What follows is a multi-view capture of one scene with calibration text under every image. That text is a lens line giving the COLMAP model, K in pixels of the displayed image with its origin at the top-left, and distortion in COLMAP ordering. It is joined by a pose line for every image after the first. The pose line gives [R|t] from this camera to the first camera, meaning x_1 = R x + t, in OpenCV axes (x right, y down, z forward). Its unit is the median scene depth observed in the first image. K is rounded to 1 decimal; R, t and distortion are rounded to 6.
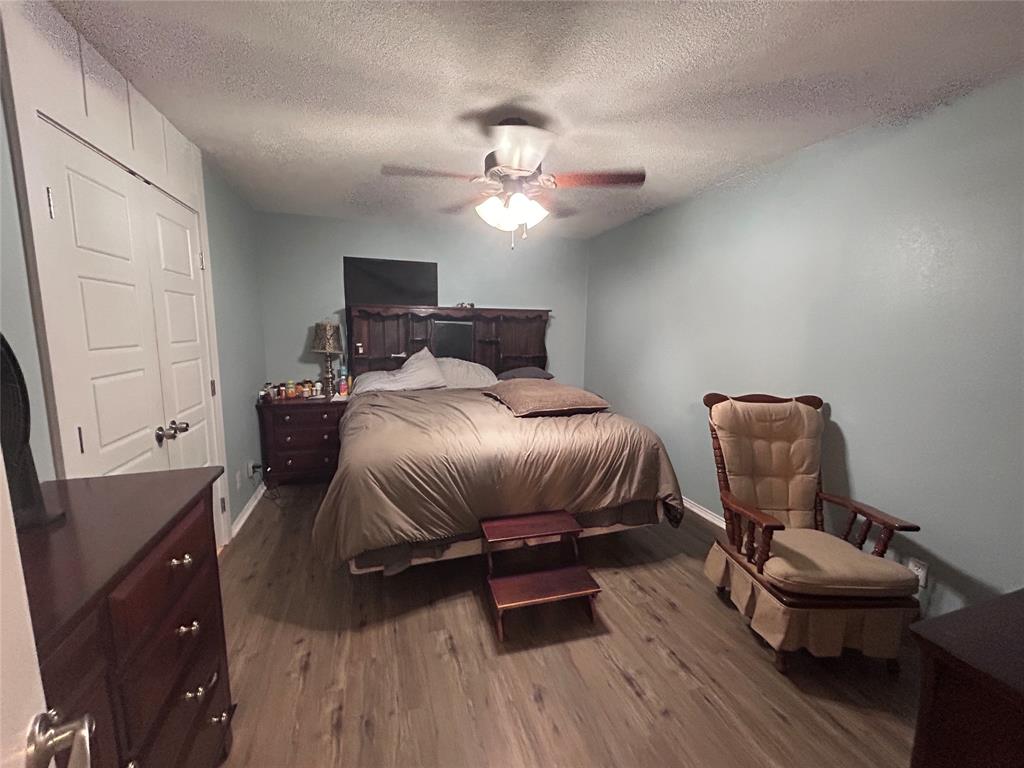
lens RADIAL K [[414.4, 0, 512.0], [0, 414.4, 384.0], [0, 0, 1]] dist [-0.001404, -0.000064]
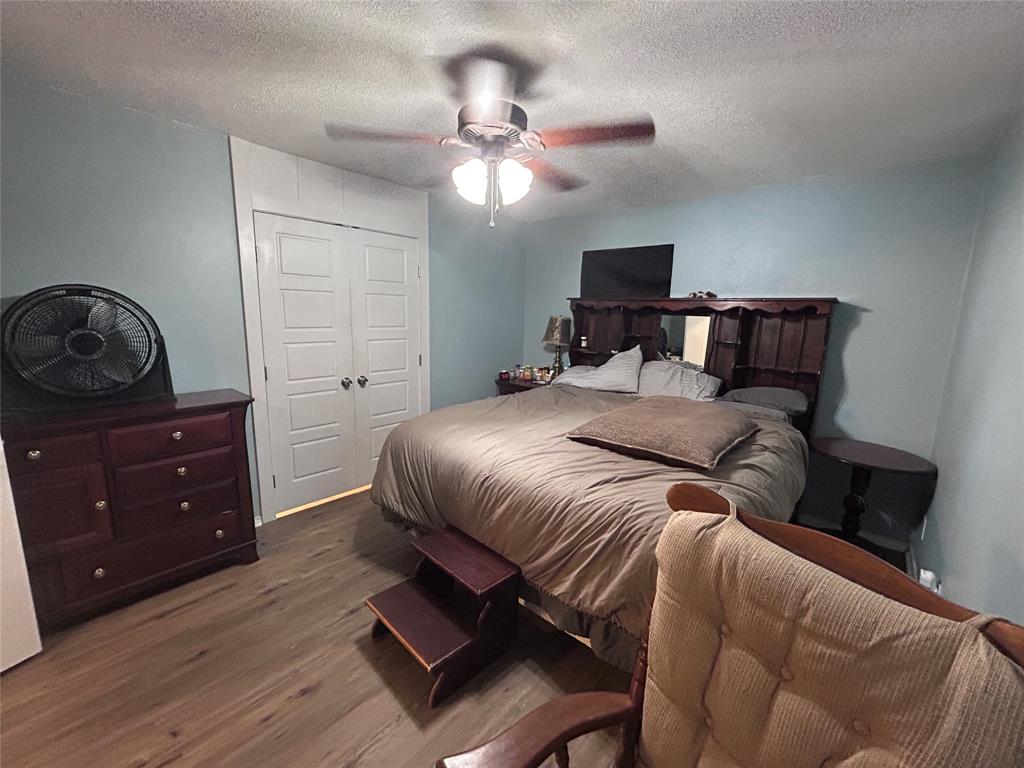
lens RADIAL K [[410.9, 0, 511.2], [0, 410.9, 386.2], [0, 0, 1]] dist [-0.000314, 0.000141]
pose [[0.502740, 0.154603, -0.850500, 0.725442], [-0.136893, 0.985700, 0.098260, -0.093909], [0.853530, 0.067028, 0.516715, 0.599899]]
